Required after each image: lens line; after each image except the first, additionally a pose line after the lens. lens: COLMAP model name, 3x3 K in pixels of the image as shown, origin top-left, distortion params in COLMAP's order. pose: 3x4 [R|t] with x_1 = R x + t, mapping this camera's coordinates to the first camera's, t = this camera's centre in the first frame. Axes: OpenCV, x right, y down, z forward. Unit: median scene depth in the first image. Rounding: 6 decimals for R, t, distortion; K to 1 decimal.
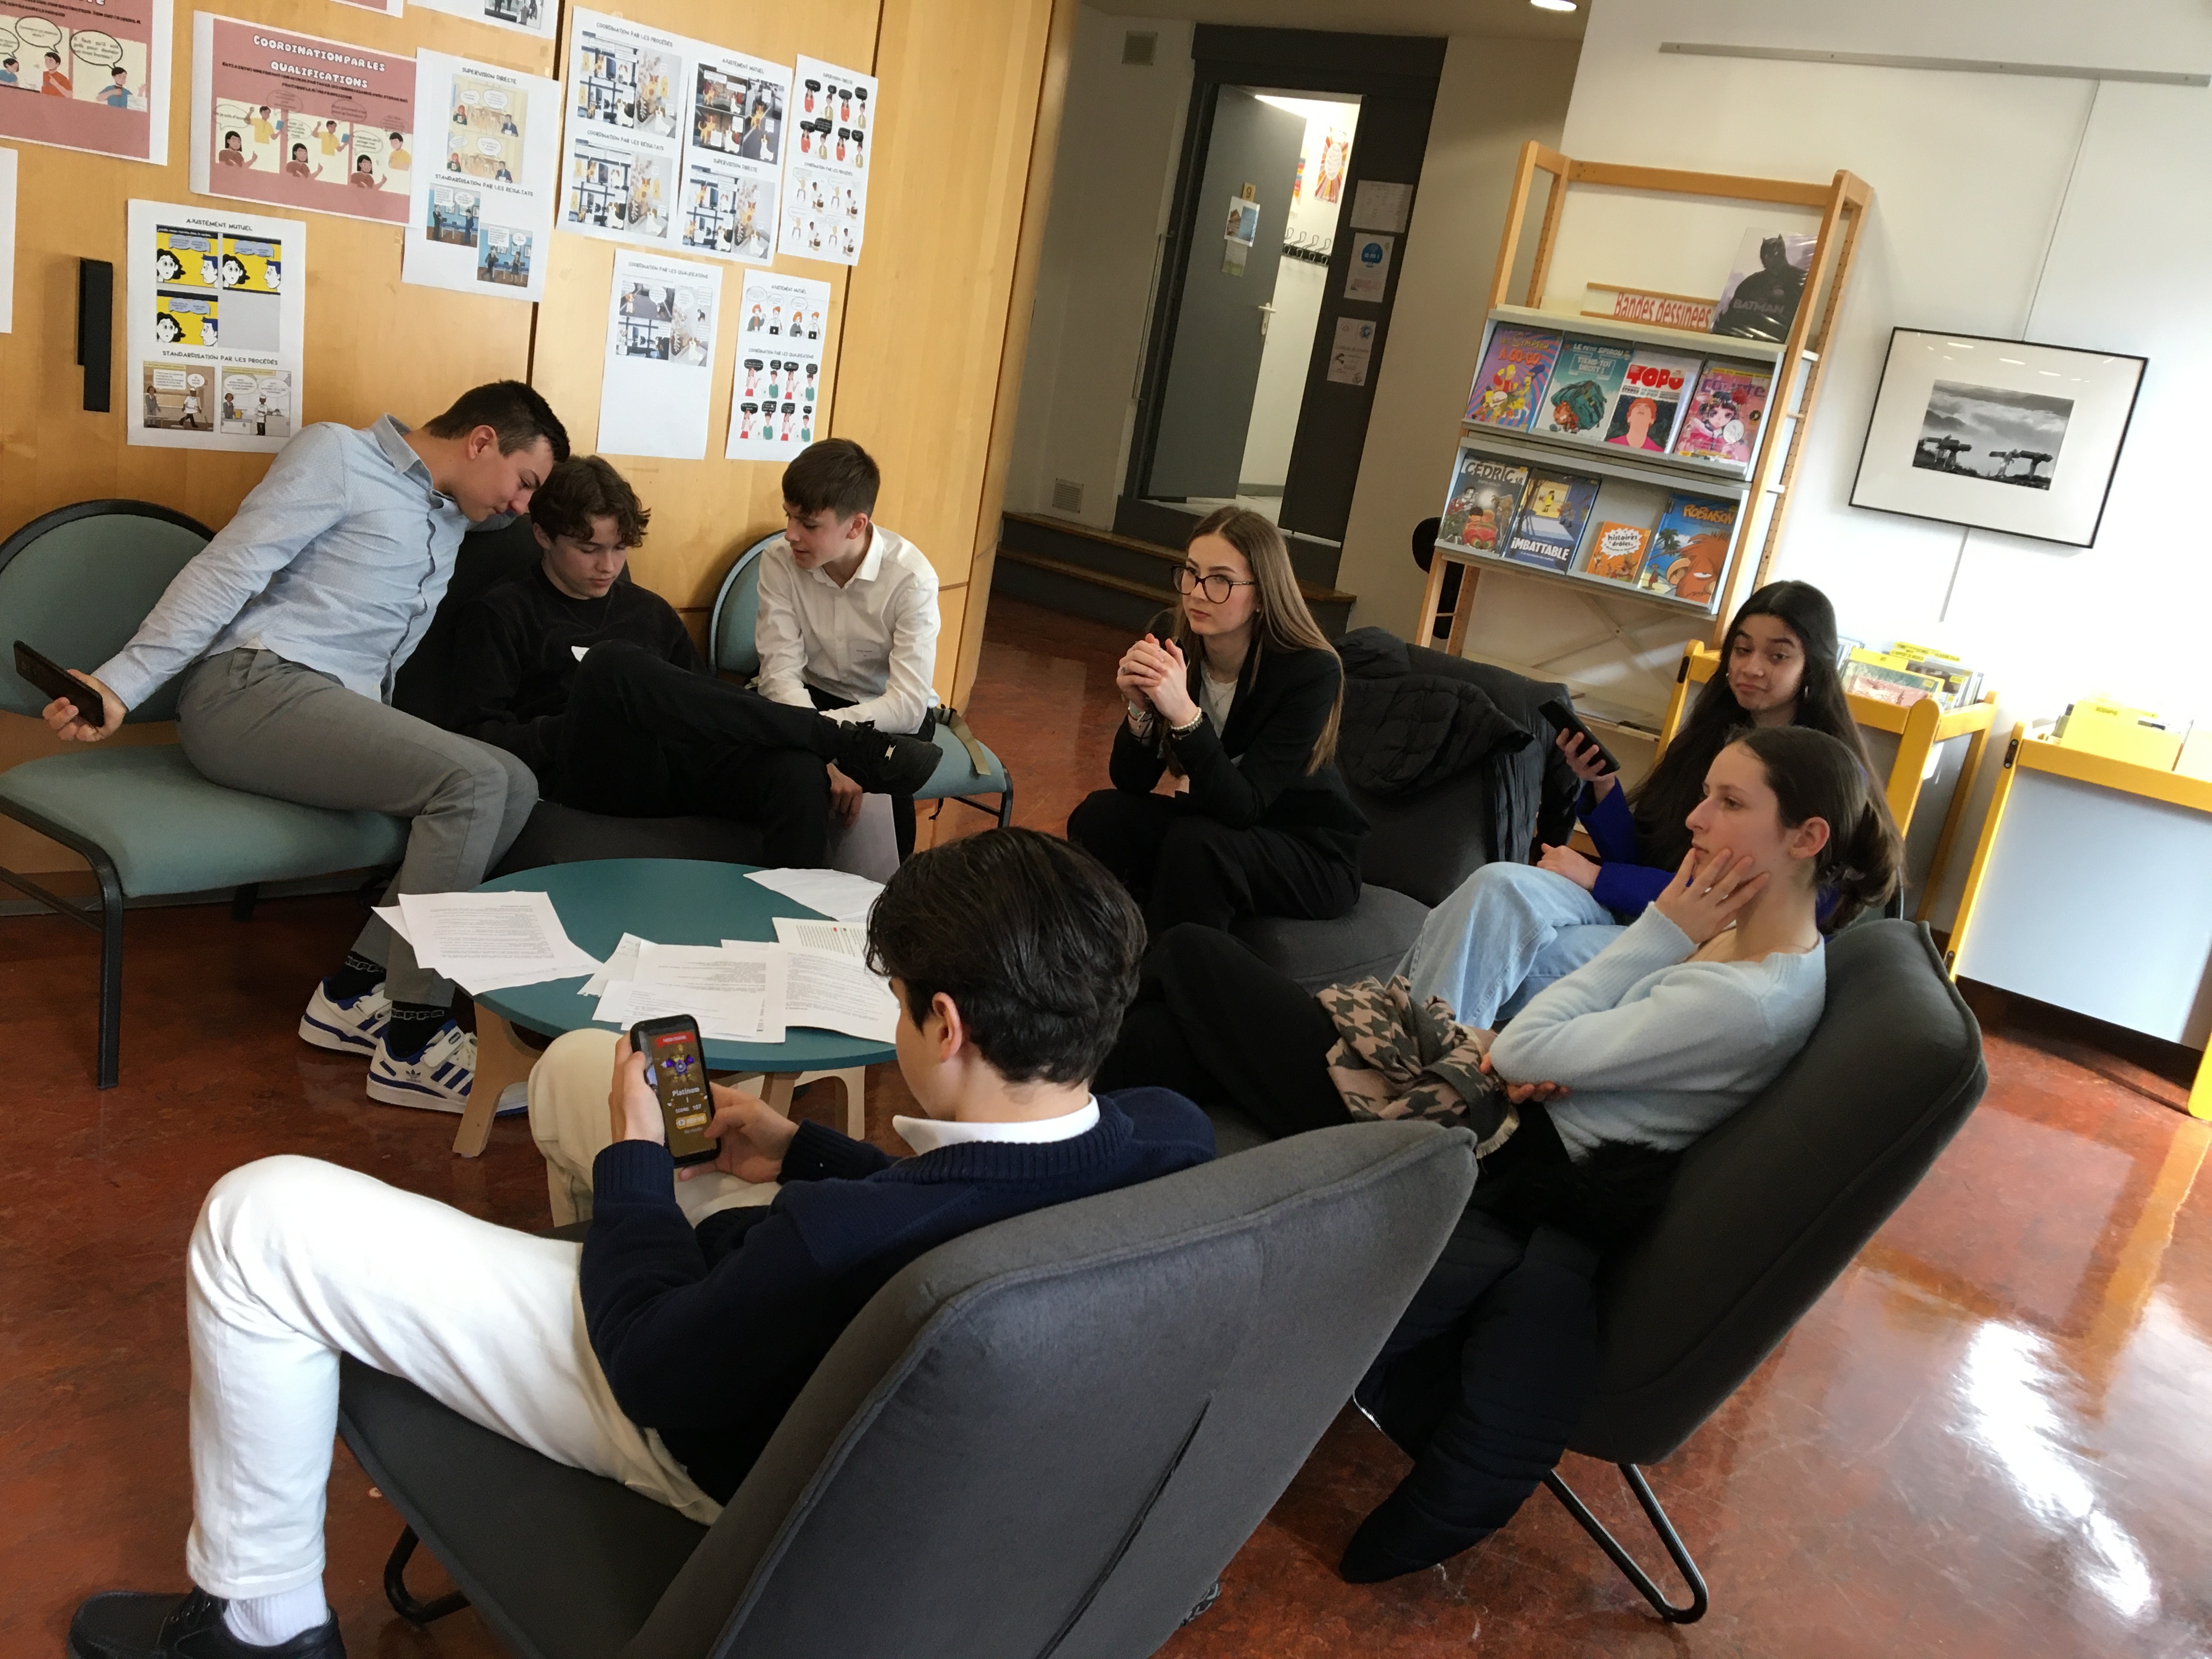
lens RADIAL K [[1879.5, 0, 1094.9], [0, 1879.5, 833.0], [0, 0, 1]] dist [0.069511, -0.088233]
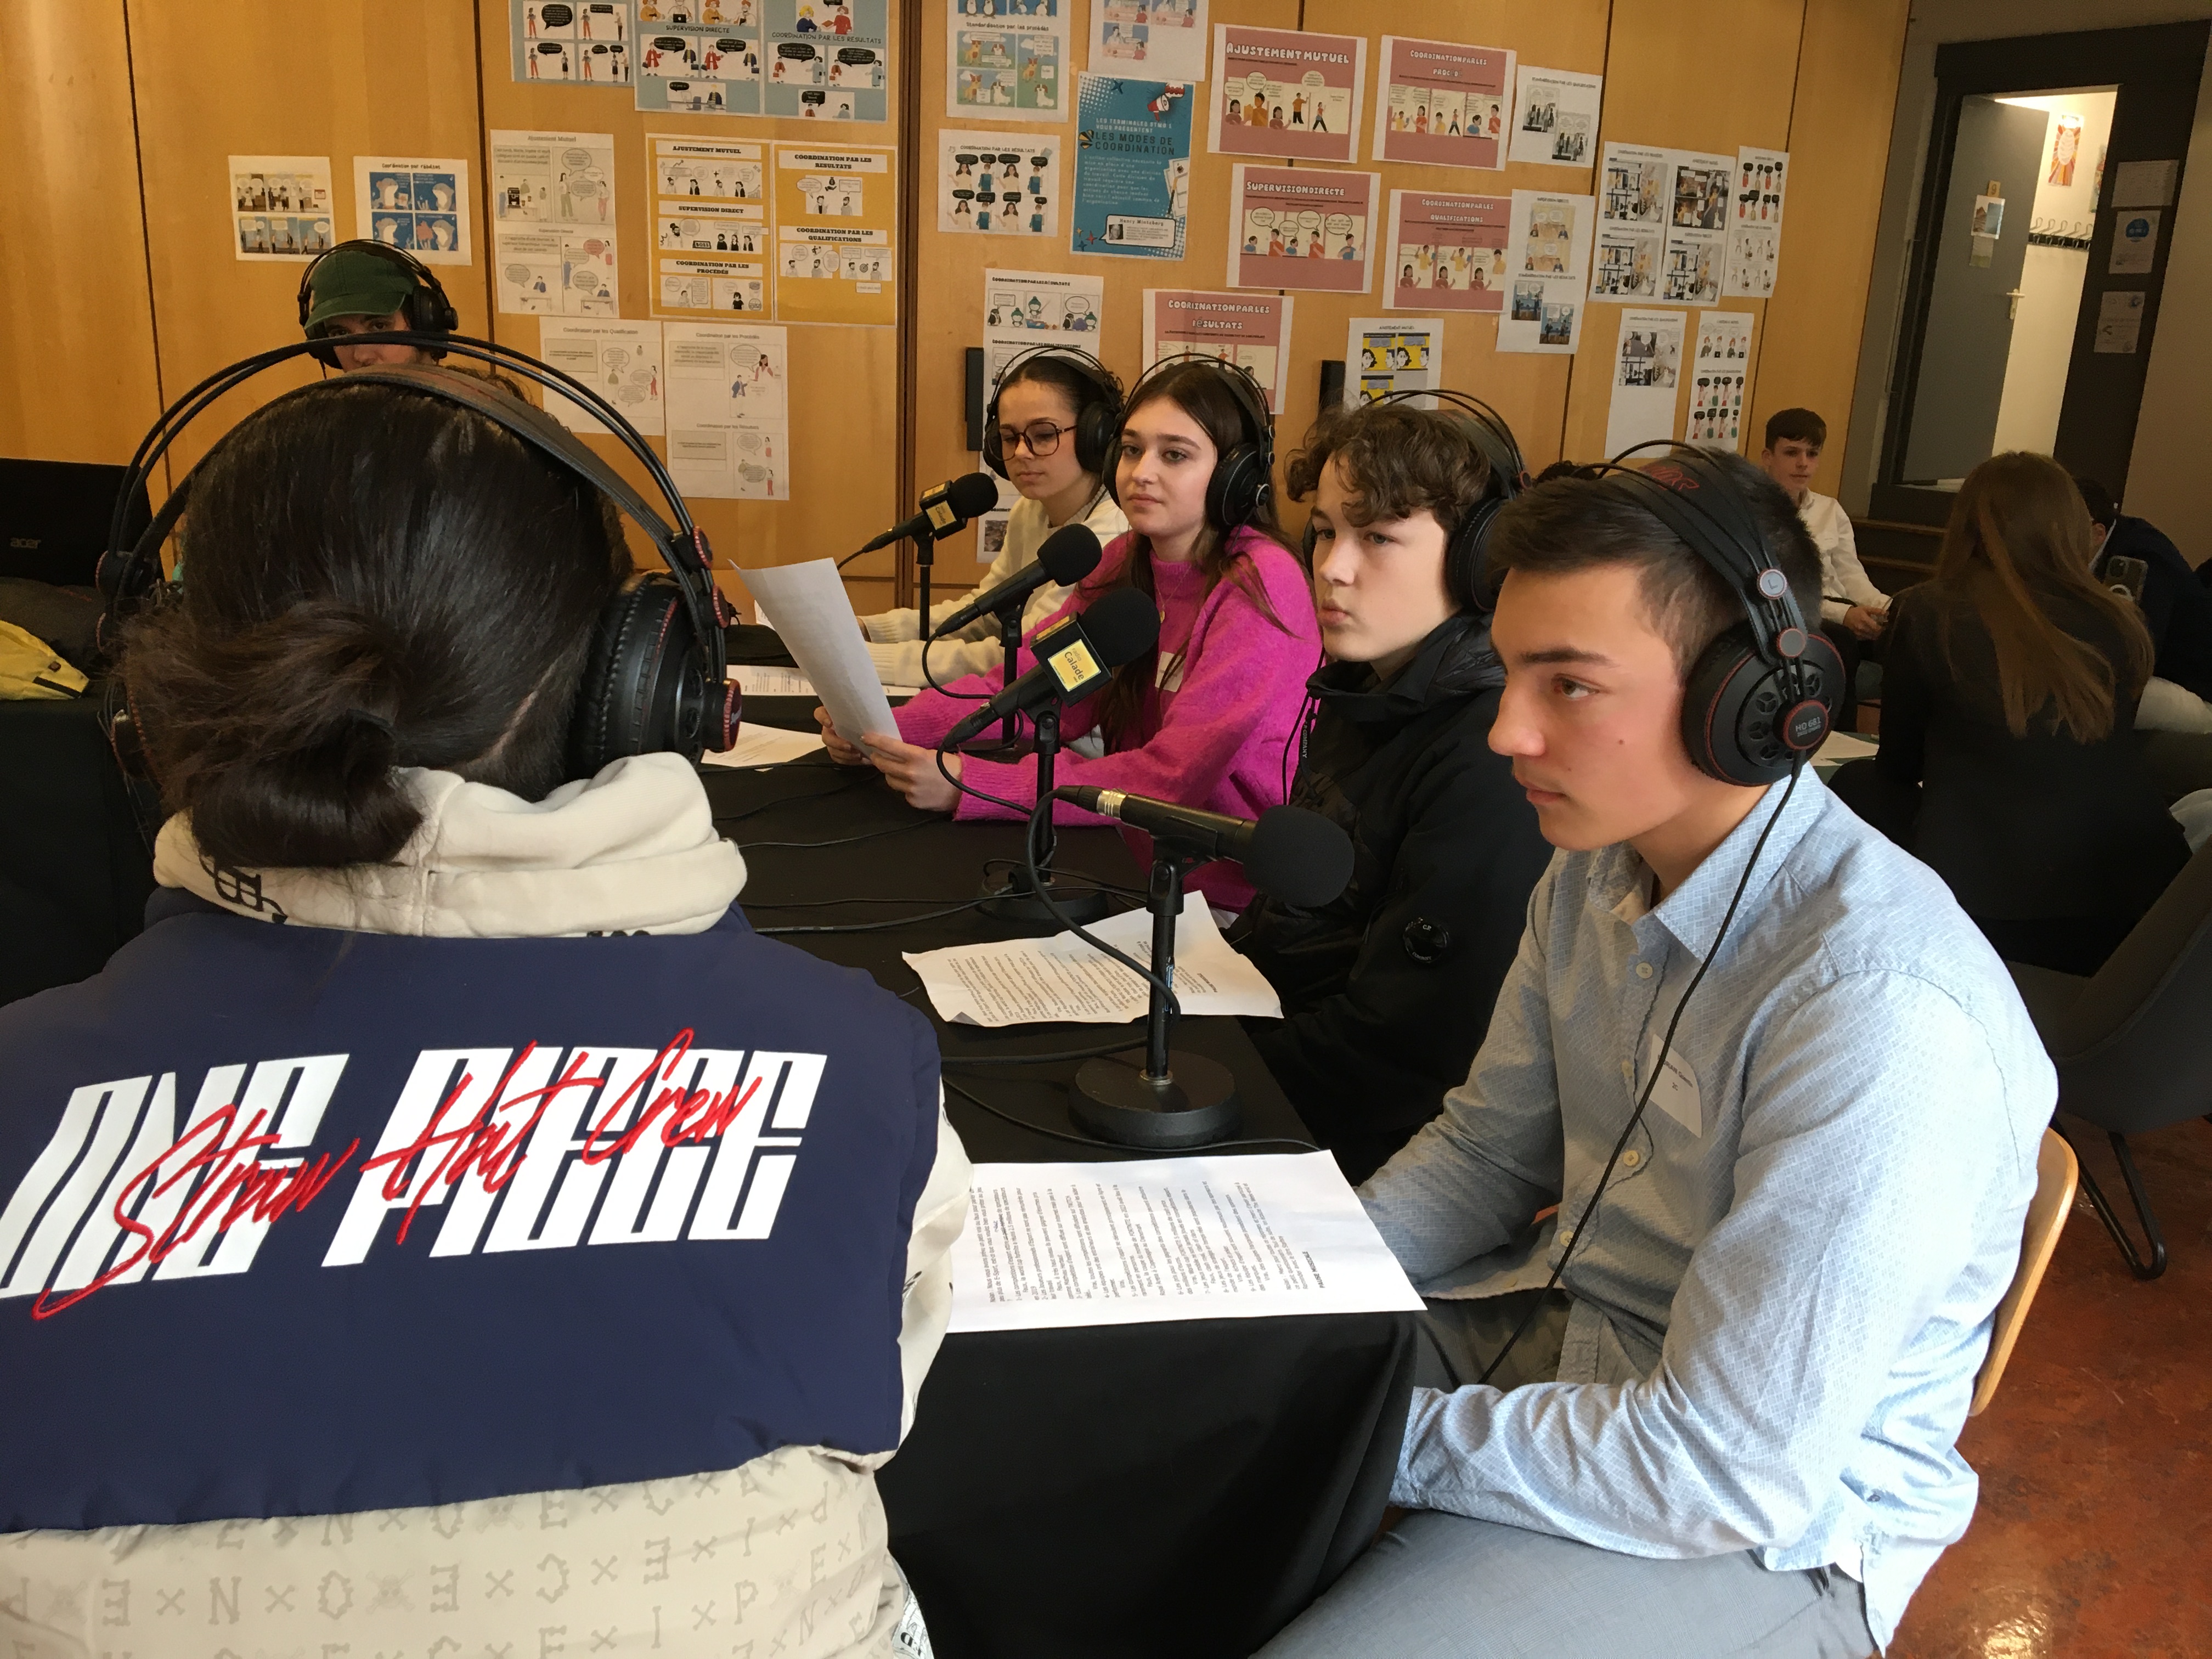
lens RADIAL K [[1871.8, 0, 1097.1], [0, 1871.8, 820.0], [0, 0, 1]] dist [0.080401, -0.112271]
pose [[0.948265, -0.047382, -0.313924, -0.144705], [0.036225, 0.998491, -0.041282, 0.075950], [0.315406, 0.027774, 0.948550, -0.296491]]
